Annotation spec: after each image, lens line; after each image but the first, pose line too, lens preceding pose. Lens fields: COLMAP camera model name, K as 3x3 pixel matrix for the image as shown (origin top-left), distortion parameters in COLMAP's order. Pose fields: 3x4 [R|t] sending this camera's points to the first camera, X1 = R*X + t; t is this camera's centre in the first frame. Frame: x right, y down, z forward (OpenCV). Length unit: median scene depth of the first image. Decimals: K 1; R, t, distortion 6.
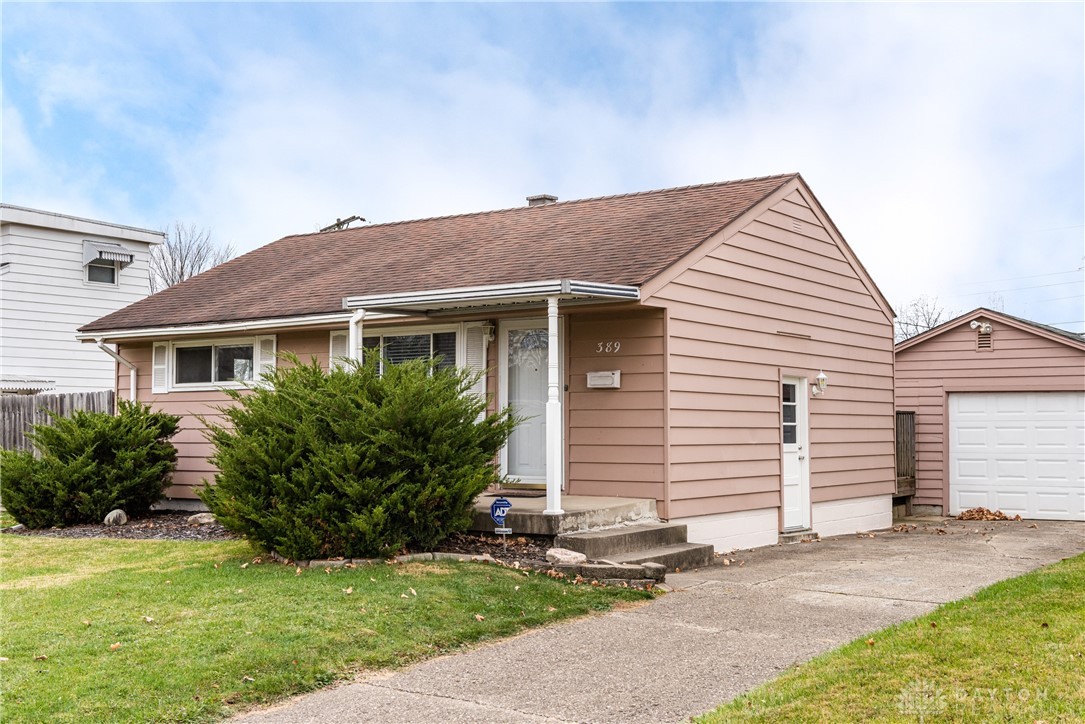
lens RADIAL K [[1264.3, 0, 542.5], [0, 1264.3, 362.0], [0, 0, 1]] dist [-0.004000, -0.010642]
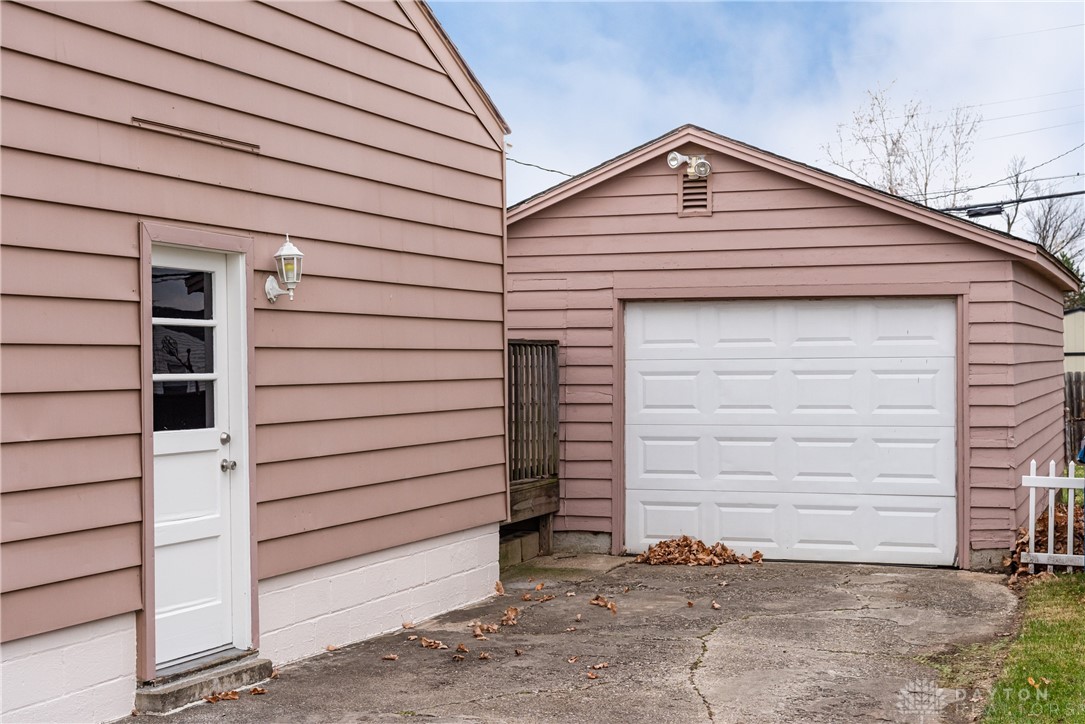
lens RADIAL K [[1576.5, 0, 544.5], [0, 1576.5, 329.8], [0, 0, 1]] dist [0.011999, -0.072373]
pose [[0.972473, -0.003916, 0.232982, 0.202494], [-0.003705, 0.999473, 0.032262, 0.021240], [-0.232986, -0.032237, 0.971946, 0.562991]]
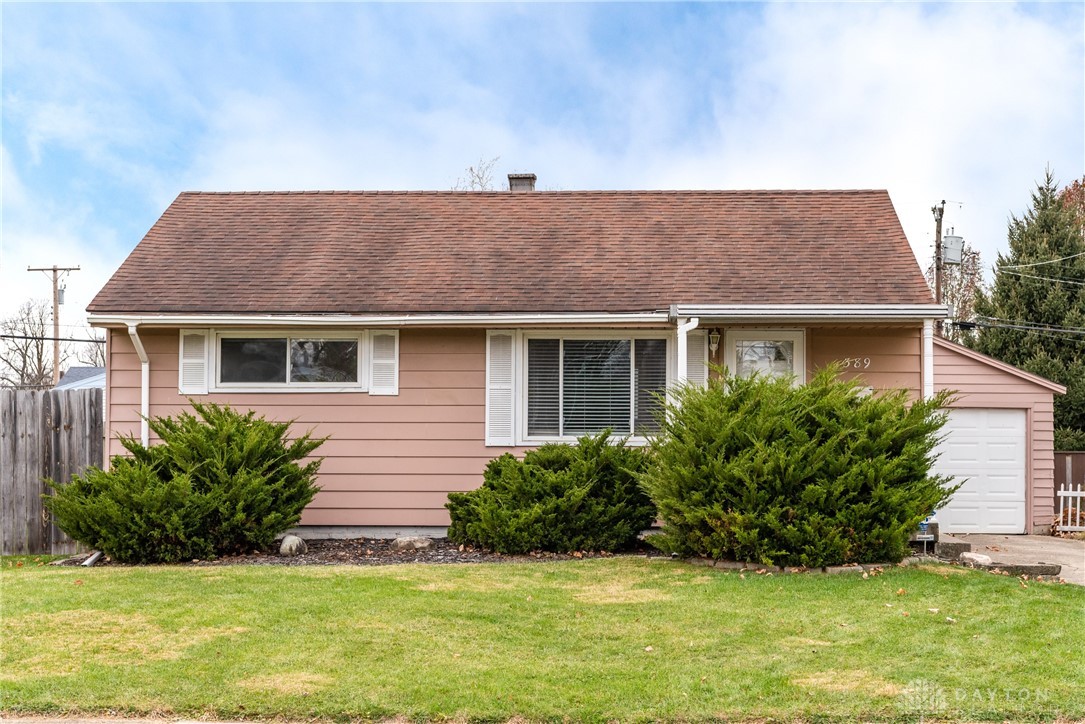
lens RADIAL K [[1849.5, 0, 543.1], [0, 1849.5, 334.6], [0, 0, 1]] dist [-0.017556, 0.099612]
pose [[0.855633, 0.035865, 0.516338, -0.860070], [-0.033446, 0.999343, -0.013989, -0.004622], [-0.516501, -0.005300, 0.856270, -0.136523]]
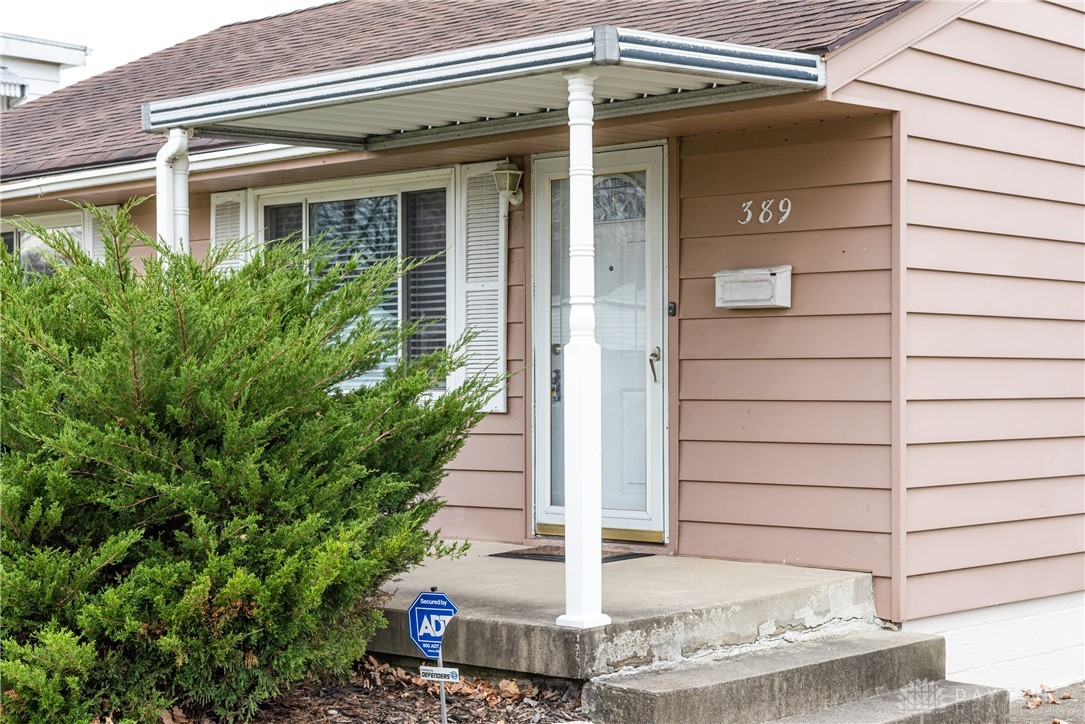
lens RADIAL K [[1890.1, 0, 545.7], [0, 1890.1, 397.2], [0, 0, 1]] dist [0.014077, 0.022609]
pose [[0.988882, -0.001025, -0.148699, 0.067609], [0.010624, 0.997908, 0.063774, 0.008495], [0.148323, -0.064644, 0.986824, 0.329870]]
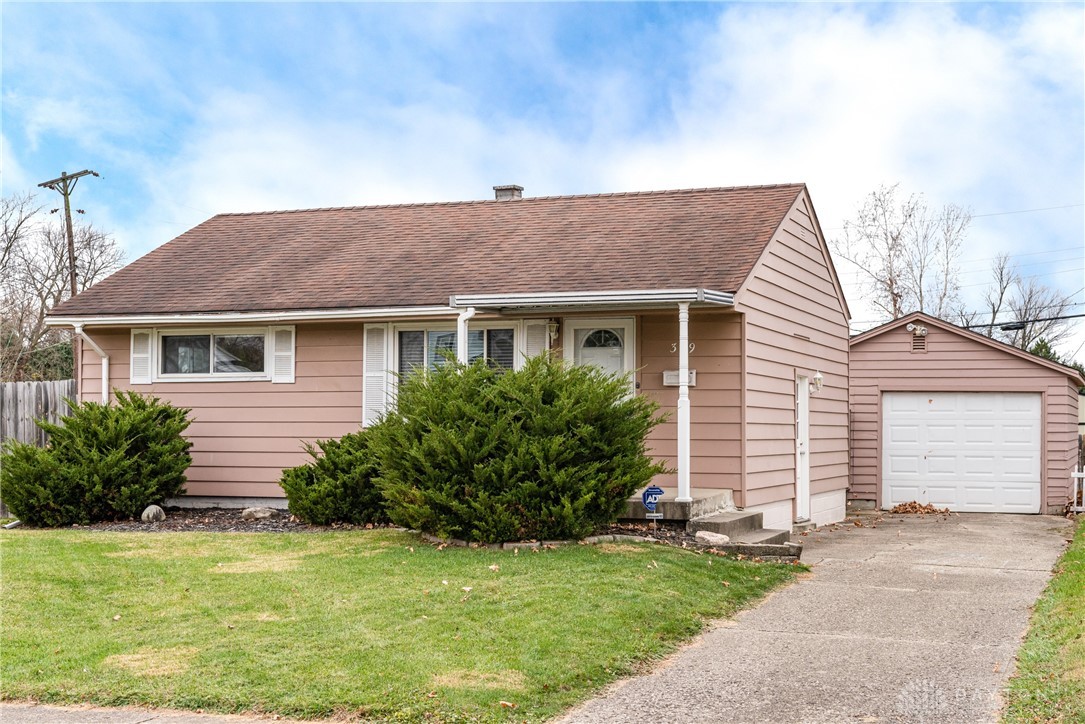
lens RADIAL K [[1525.3, 0, 542.5], [0, 1525.3, 362.0], [0, 0, 1]] dist [-0.015333, 0.004594]
pose [[0.970668, 0.015686, 0.239913, -0.341115], [-0.018322, 0.999794, 0.008760, -0.008150], [-0.239726, -0.012899, 0.970755, -0.203912]]
